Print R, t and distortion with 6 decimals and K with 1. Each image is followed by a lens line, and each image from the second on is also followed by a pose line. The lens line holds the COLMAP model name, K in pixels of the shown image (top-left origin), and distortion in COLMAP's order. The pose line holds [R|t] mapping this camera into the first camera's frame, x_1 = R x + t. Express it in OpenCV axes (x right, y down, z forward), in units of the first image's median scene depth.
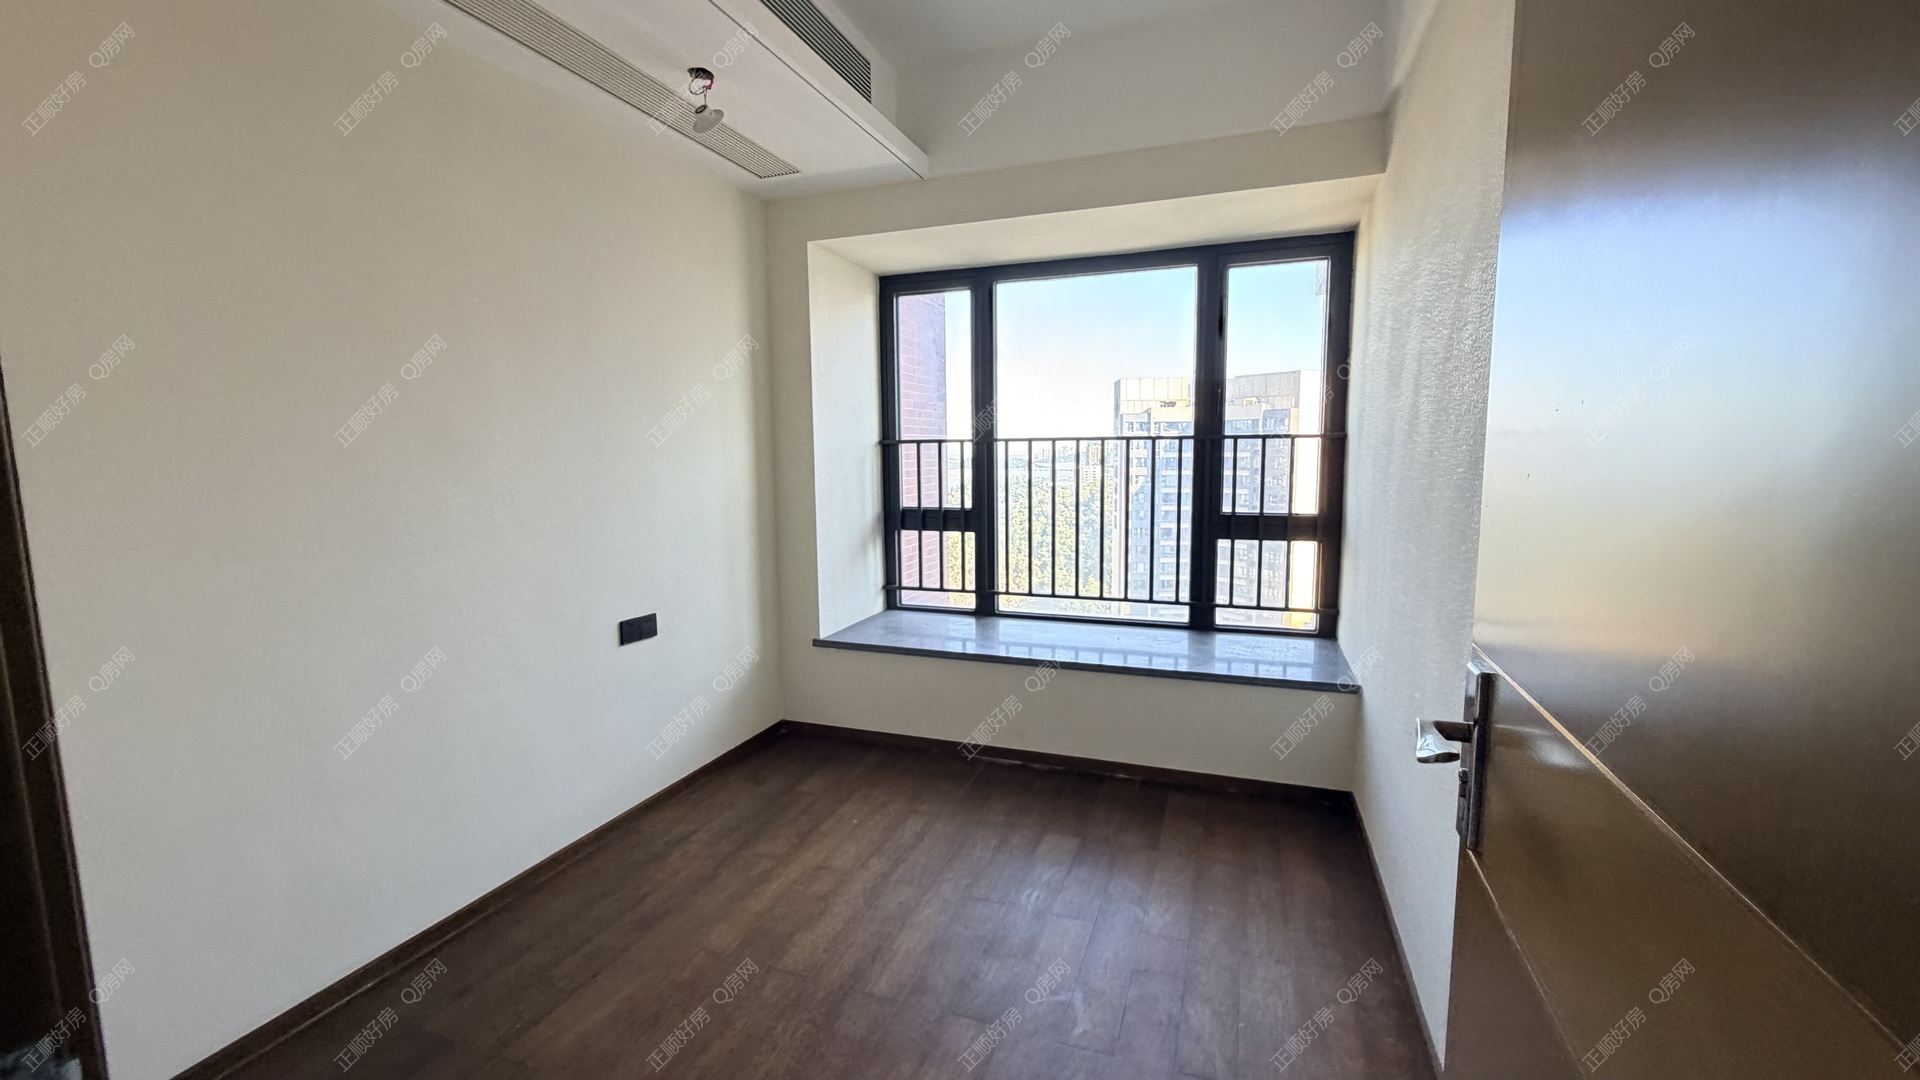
lens RADIAL K [[809.4, 0, 950.7], [0, 809.4, 524.1], [0, 0, 1]] dist [0.018887, 0.000129]
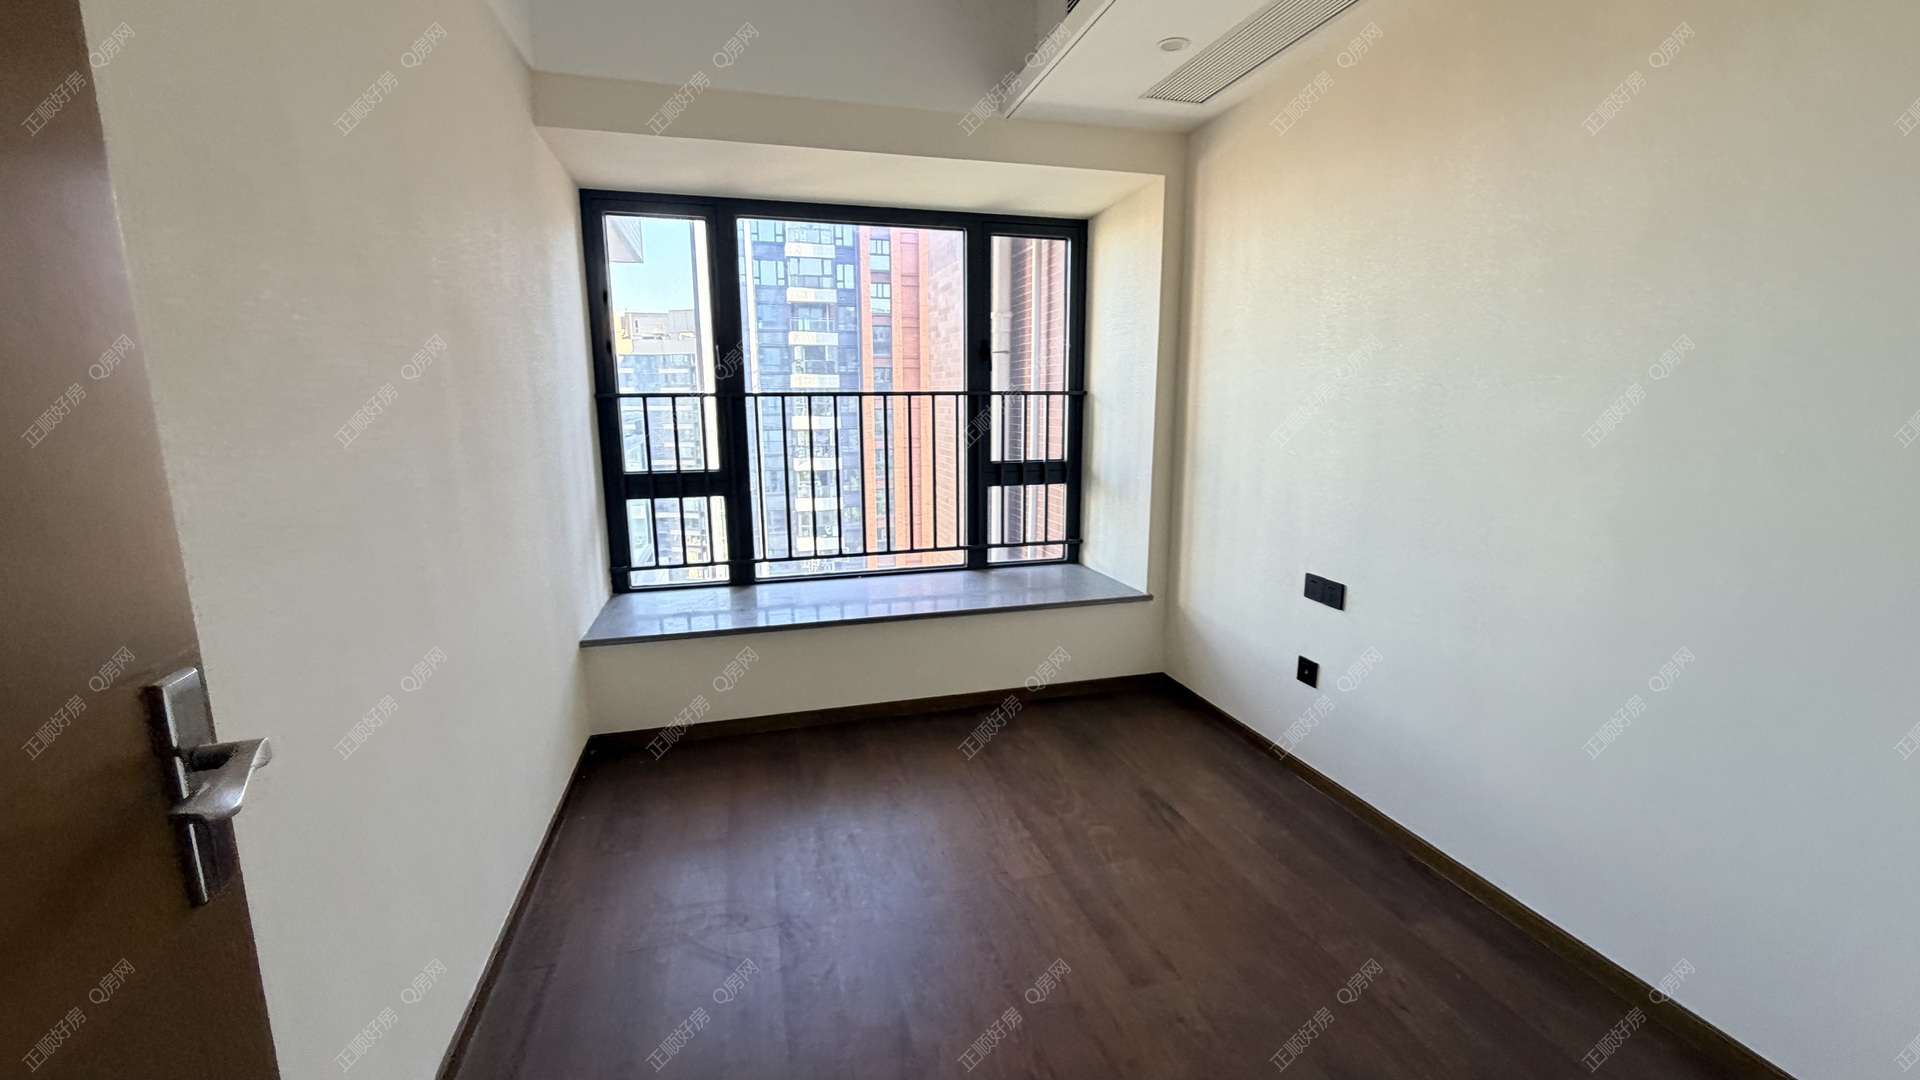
lens RADIAL K [[809.4, 0, 970.1], [0, 809.4, 532.9], [0, 0, 1]] dist [0.018887, 0.000129]
pose [[0.795473, -0.093150, 0.598787, -0.338543], [0.055541, 0.995163, 0.081027, -0.008506], [-0.603438, -0.031197, 0.796799, 0.123020]]
